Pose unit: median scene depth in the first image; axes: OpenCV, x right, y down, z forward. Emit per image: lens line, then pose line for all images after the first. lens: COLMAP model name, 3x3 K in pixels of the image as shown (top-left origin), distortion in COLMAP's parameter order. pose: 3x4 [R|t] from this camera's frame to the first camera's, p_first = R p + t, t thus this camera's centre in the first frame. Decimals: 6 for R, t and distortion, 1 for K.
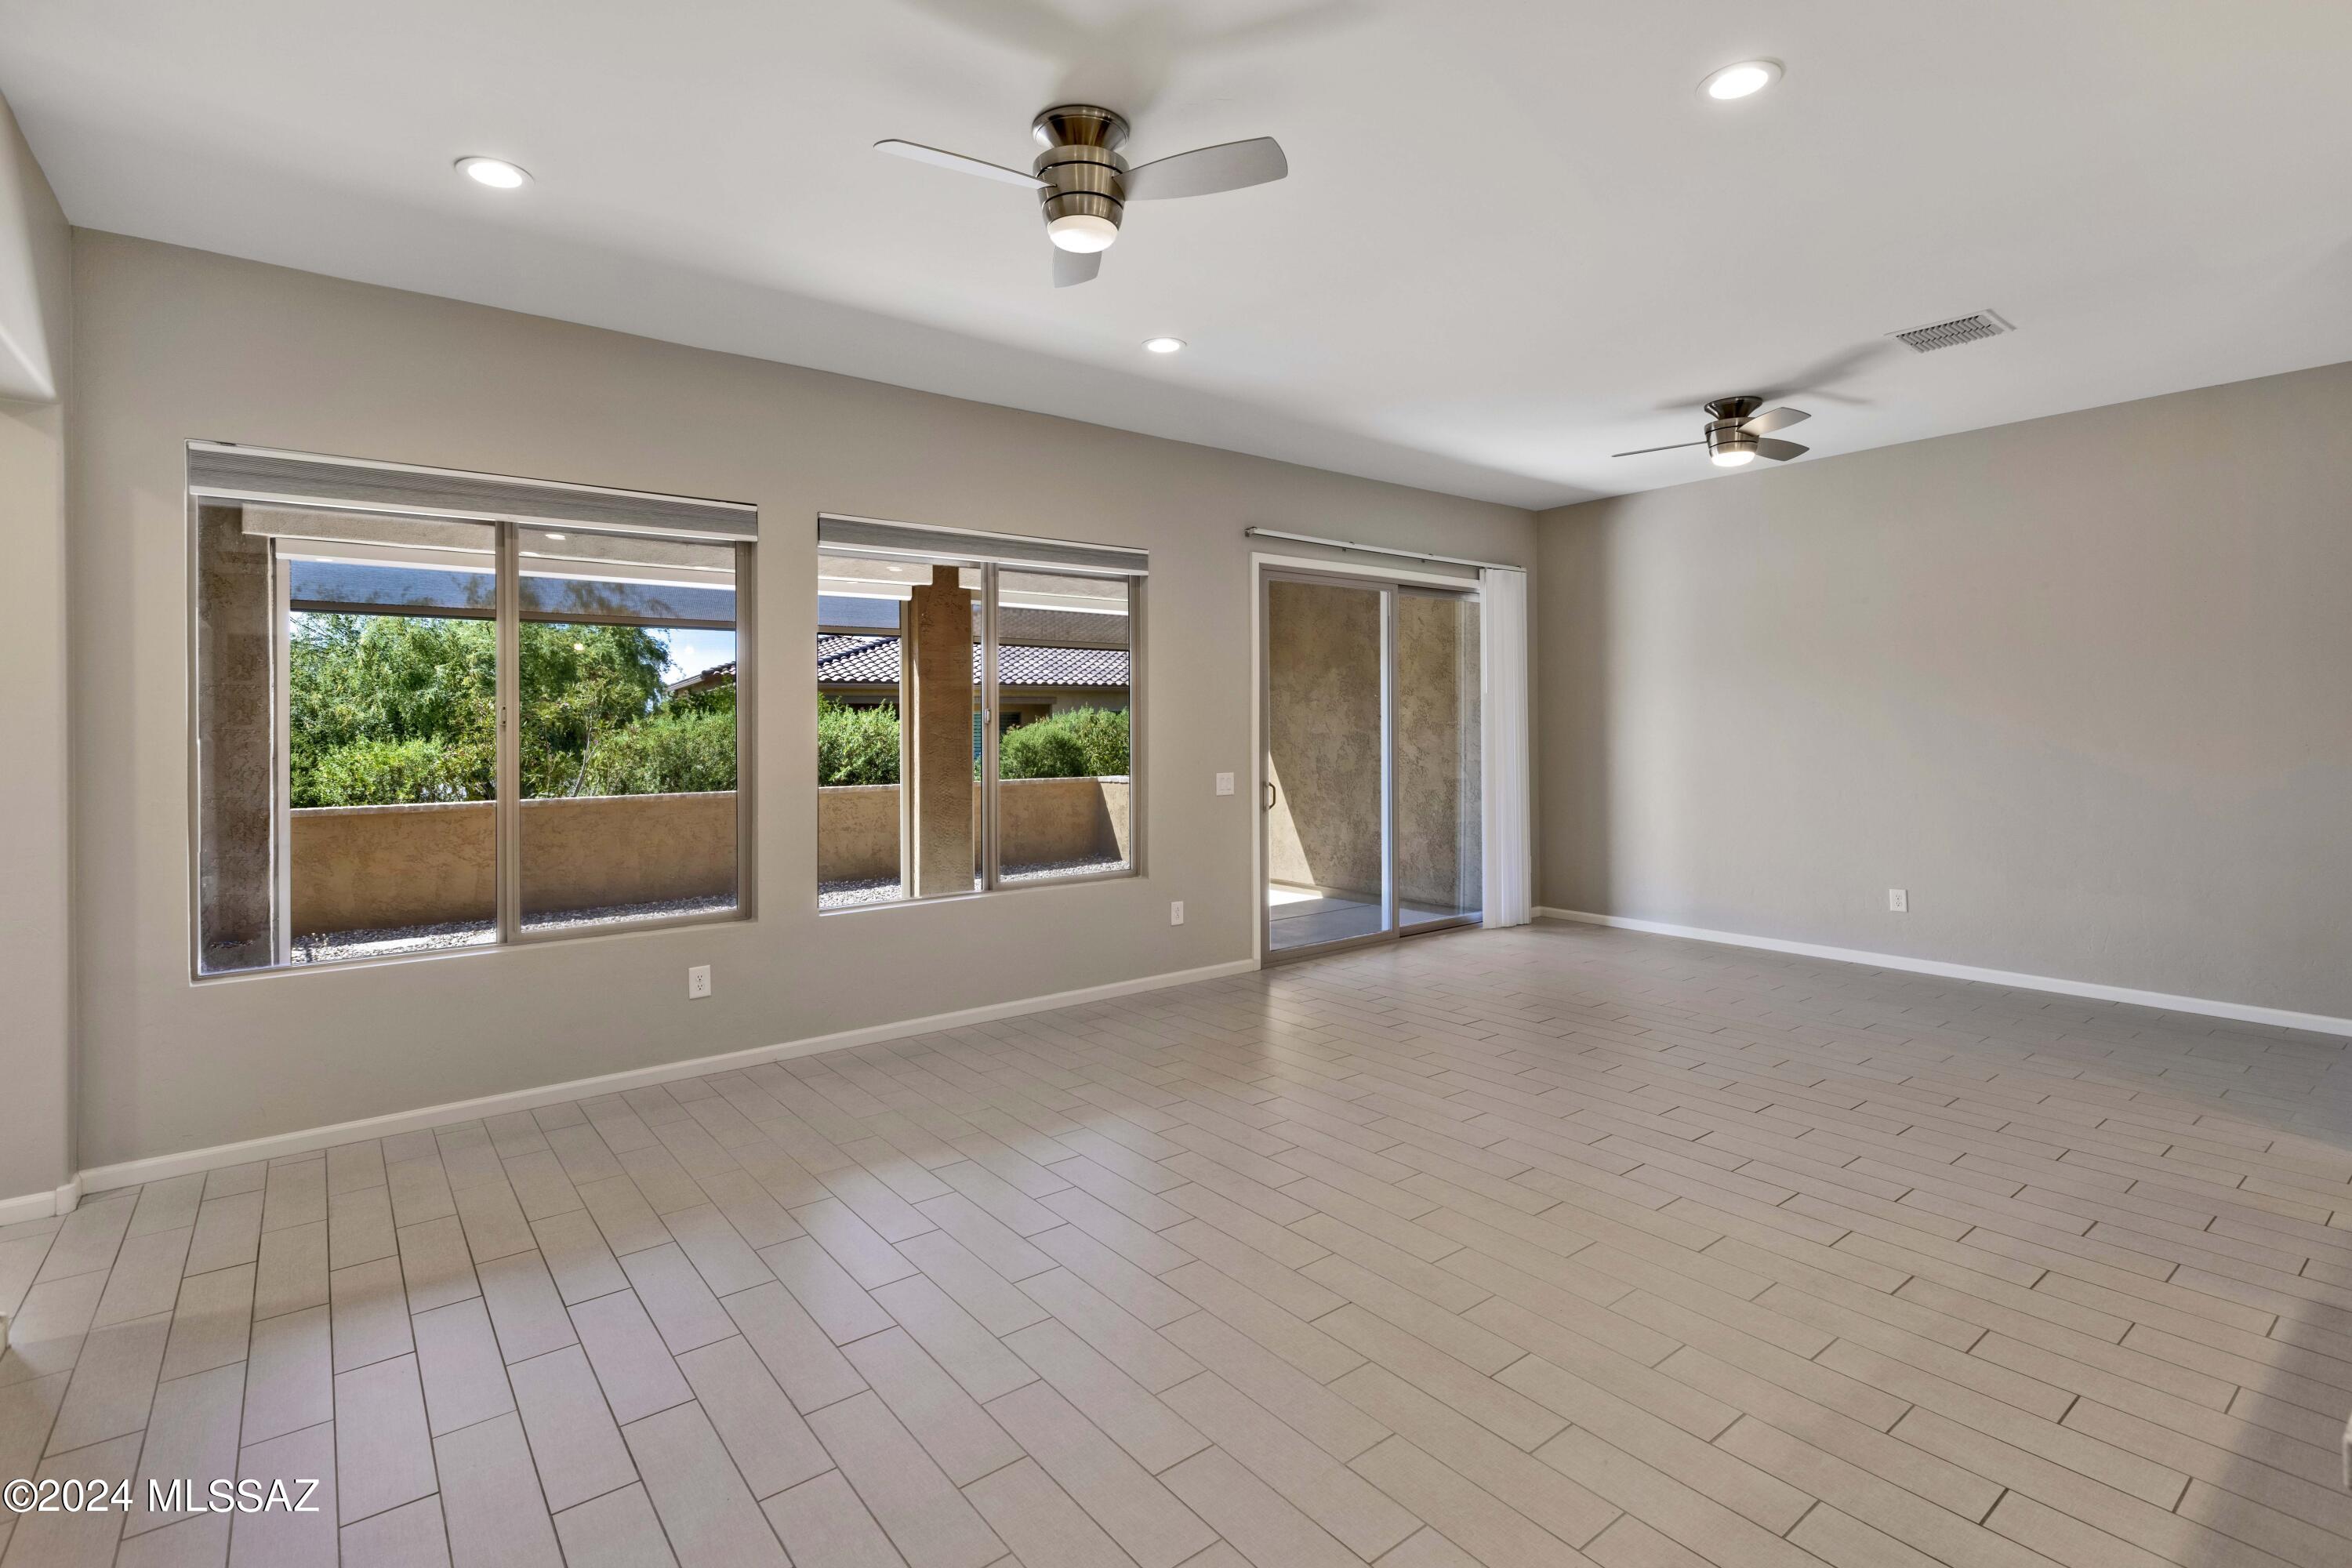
lens RADIAL K [[1099.7, 0, 1170.5], [0, 1099.7, 716.3], [0, 0, 1]] dist [0.010773, 0.000087]
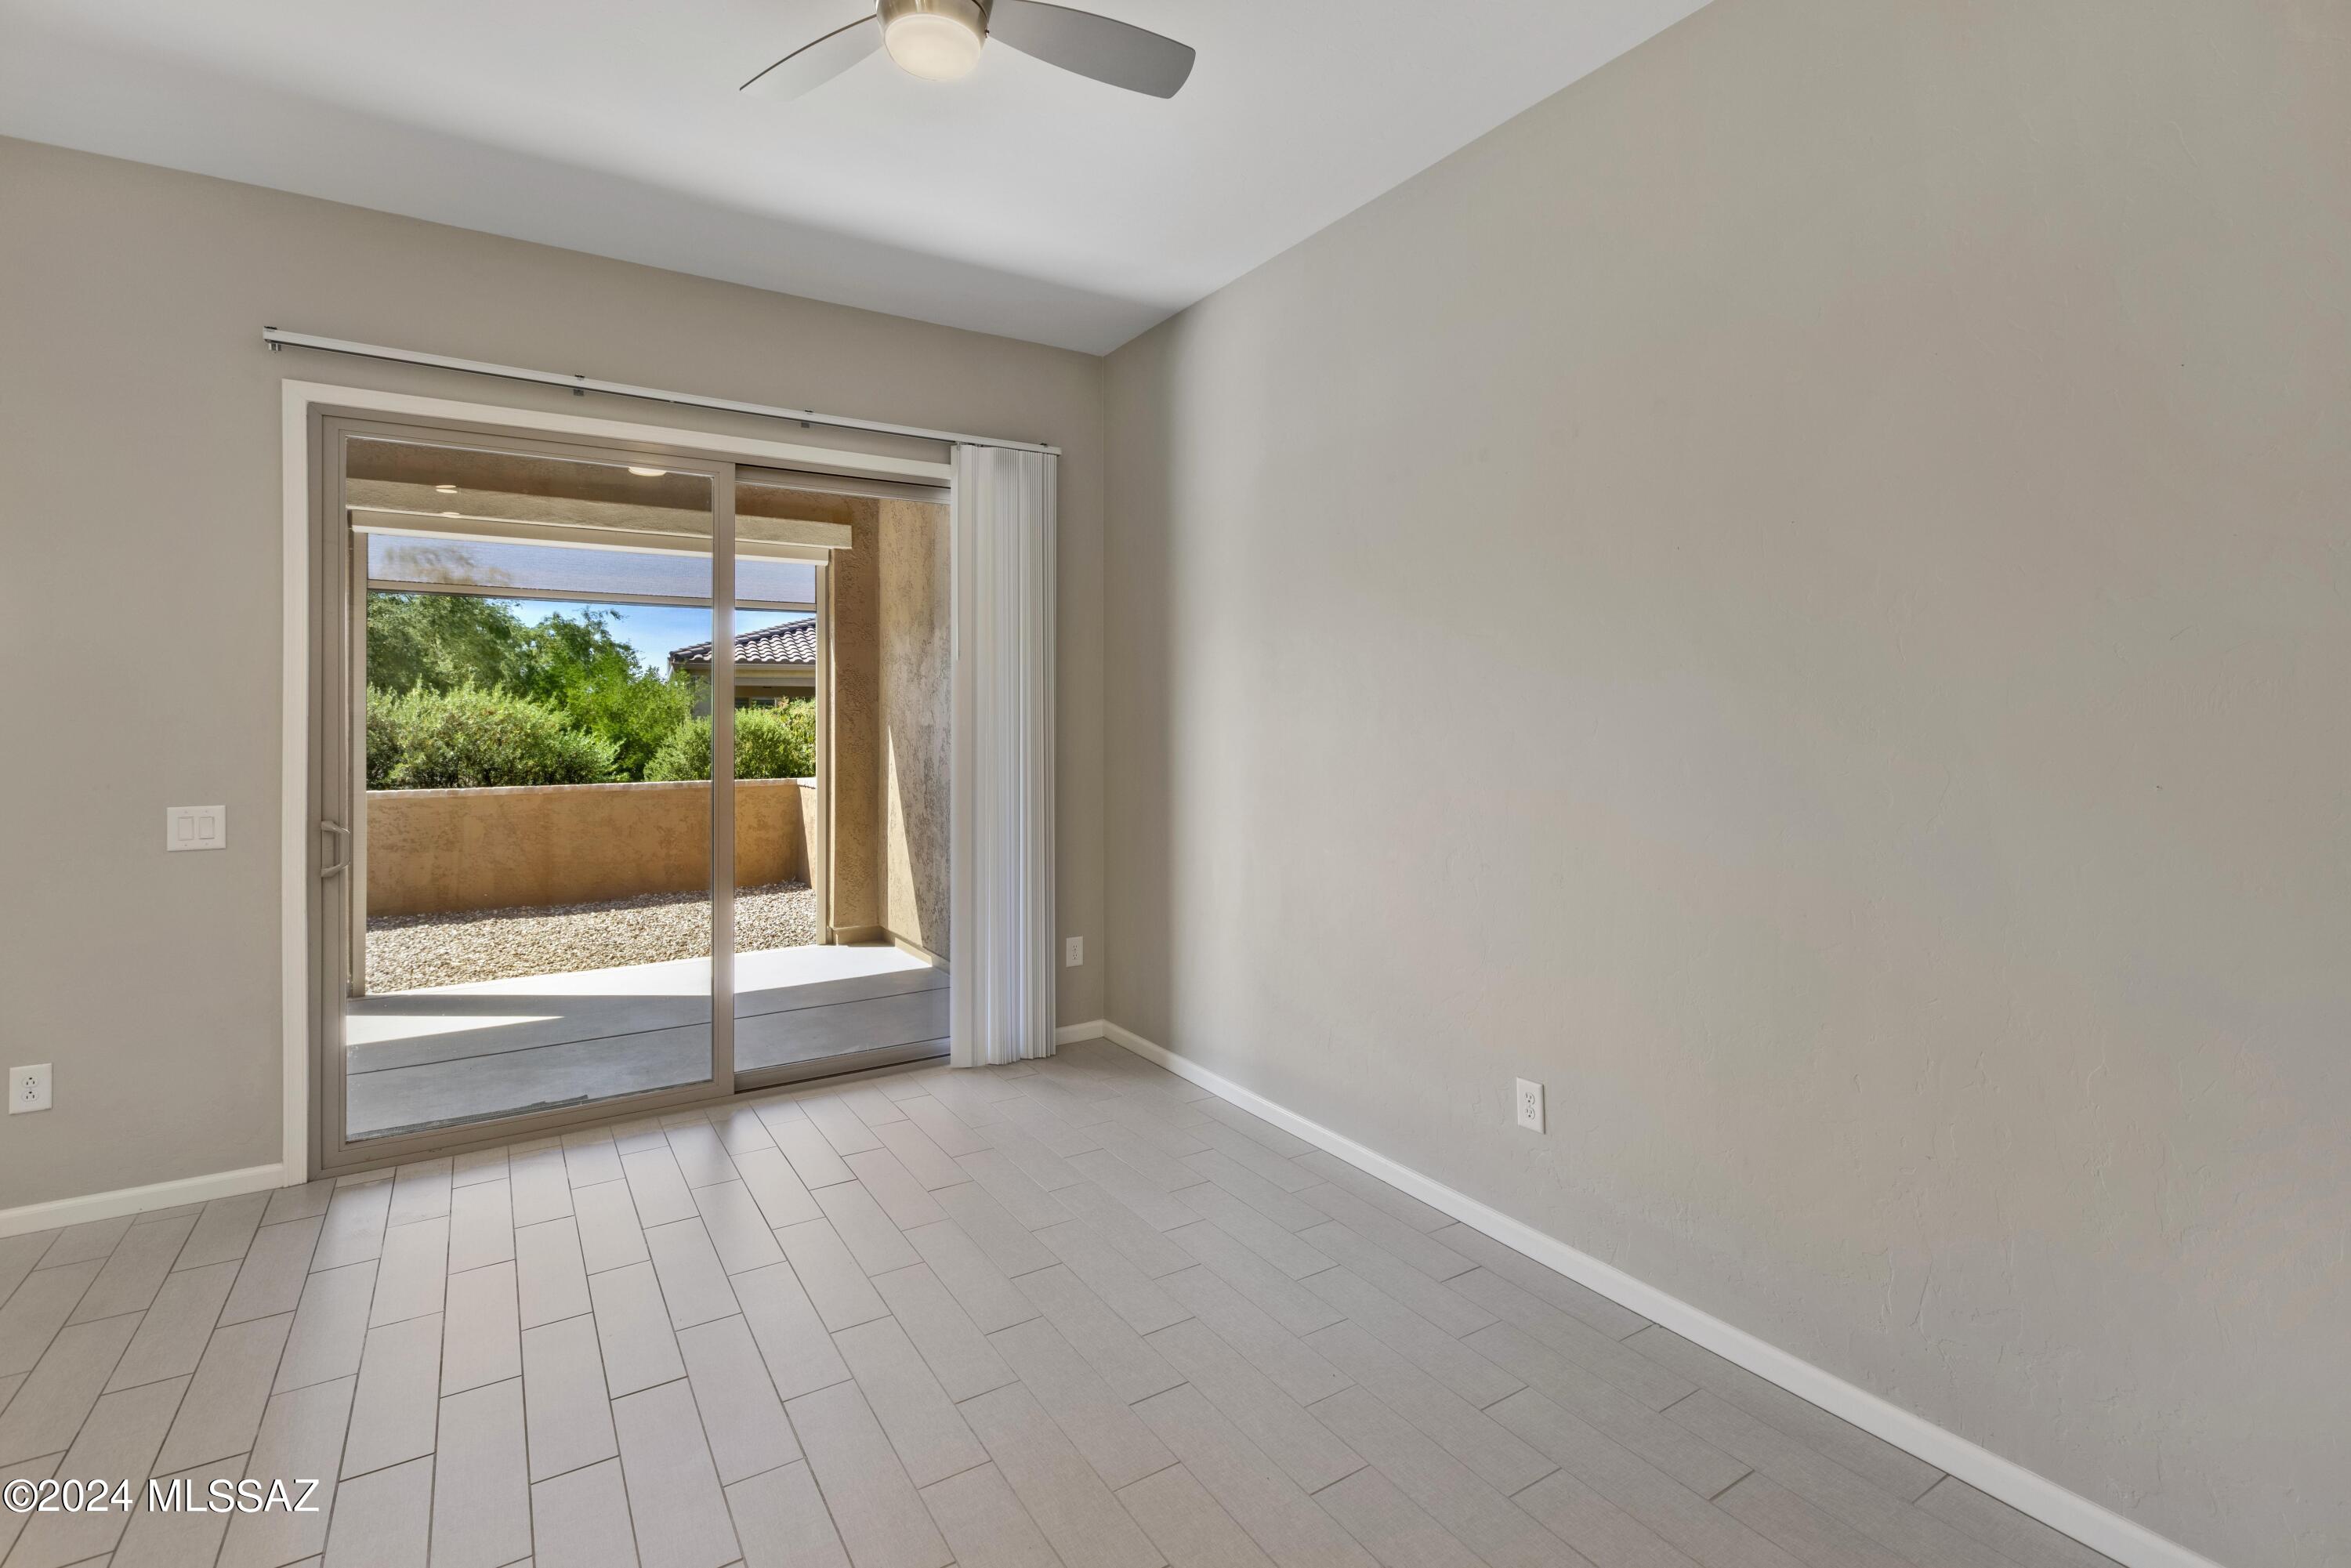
lens RADIAL K [[1099.1, 0, 1170.0], [0, 1099.1, 716.3], [0, 0, 1]] dist [0.010773, 0.000087]
pose [[0.995174, 0.006404, -0.097913, 0.449737], [-0.005149, 0.999901, 0.013064, 0.000283], [0.097987, -0.012496, 0.995109, 0.432391]]
